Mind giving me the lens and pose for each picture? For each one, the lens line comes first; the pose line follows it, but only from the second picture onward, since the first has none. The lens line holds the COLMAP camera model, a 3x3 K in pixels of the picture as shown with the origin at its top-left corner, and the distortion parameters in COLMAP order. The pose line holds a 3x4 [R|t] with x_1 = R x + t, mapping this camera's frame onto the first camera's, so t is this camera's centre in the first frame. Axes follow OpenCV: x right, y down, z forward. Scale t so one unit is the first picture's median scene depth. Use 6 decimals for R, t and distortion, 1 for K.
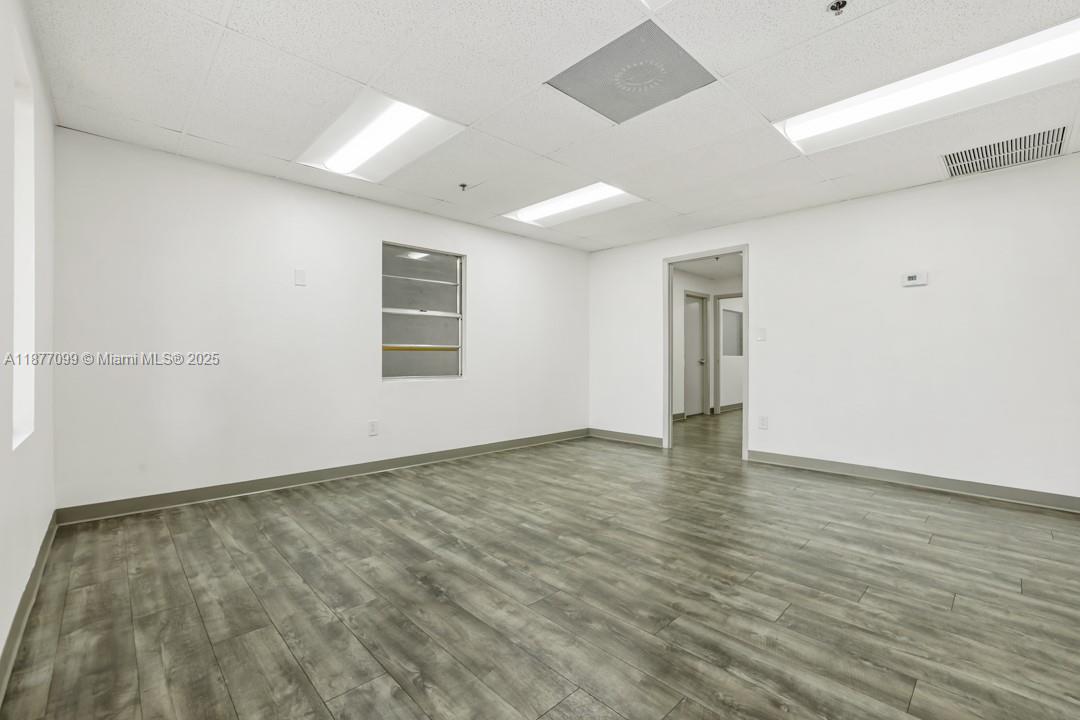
lens RADIAL K [[466.7, 0, 524.6], [0, 466.7, 356.6], [0, 0, 1]] dist [-0.038685, 0.012503]
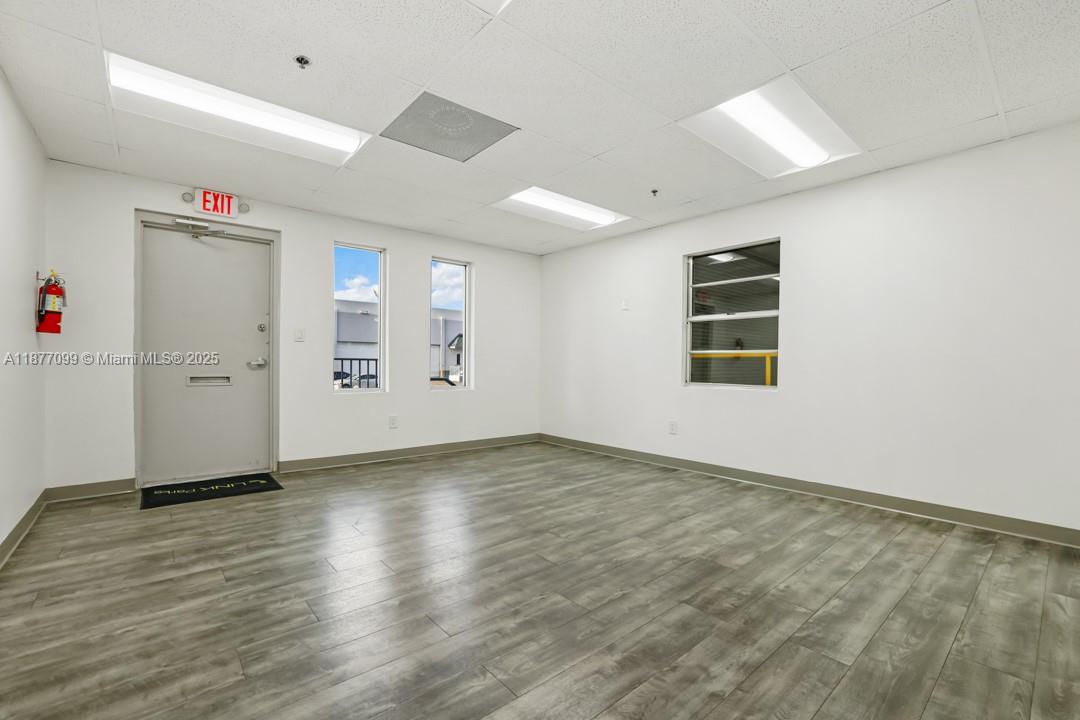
lens RADIAL K [[466.7, 0, 534.5], [0, 466.7, 360.9], [0, 0, 1]] dist [-0.038685, 0.012503]
pose [[-0.048956, -0.008477, -0.998765, 1.236509], [-0.006918, 0.999943, -0.008148, 0.010350], [0.998777, 0.006511, -0.049012, 1.112838]]
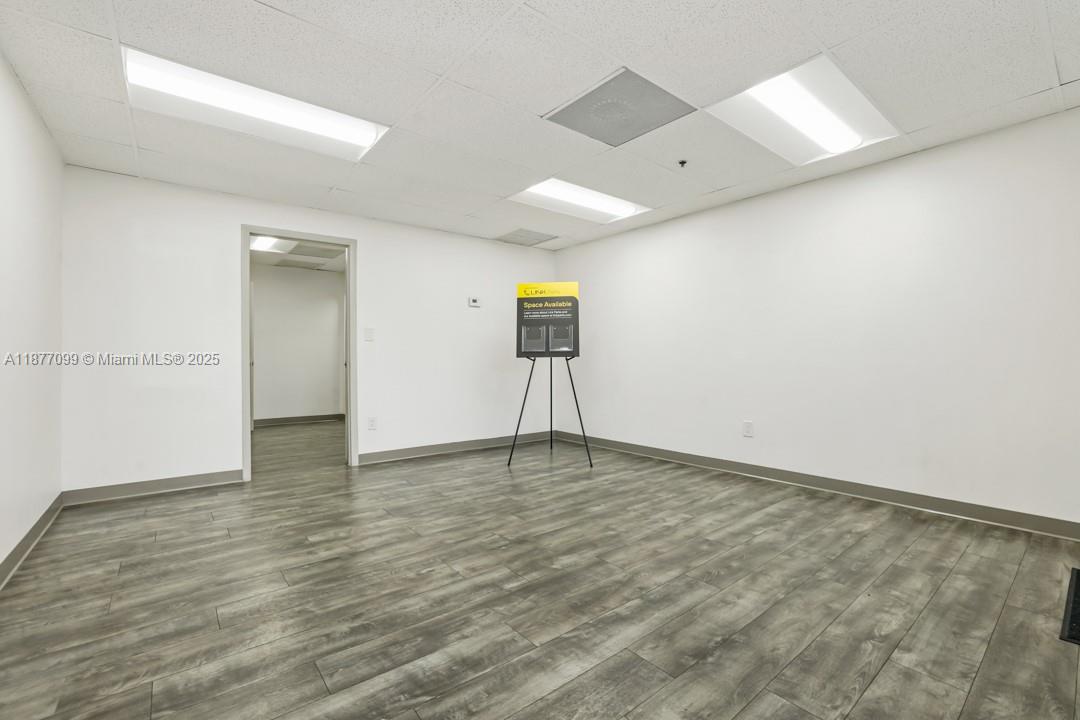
lens RADIAL K [[466.7, 0, 539.8], [0, 466.7, 351.3], [0, 0, 1]] dist [-0.038685, 0.012503]
pose [[0.063661, 0.014680, 0.997864, -0.781794], [0.000651, 0.999891, -0.014751, 0.003812], [-0.997971, 0.001589, 0.063645, 0.970961]]
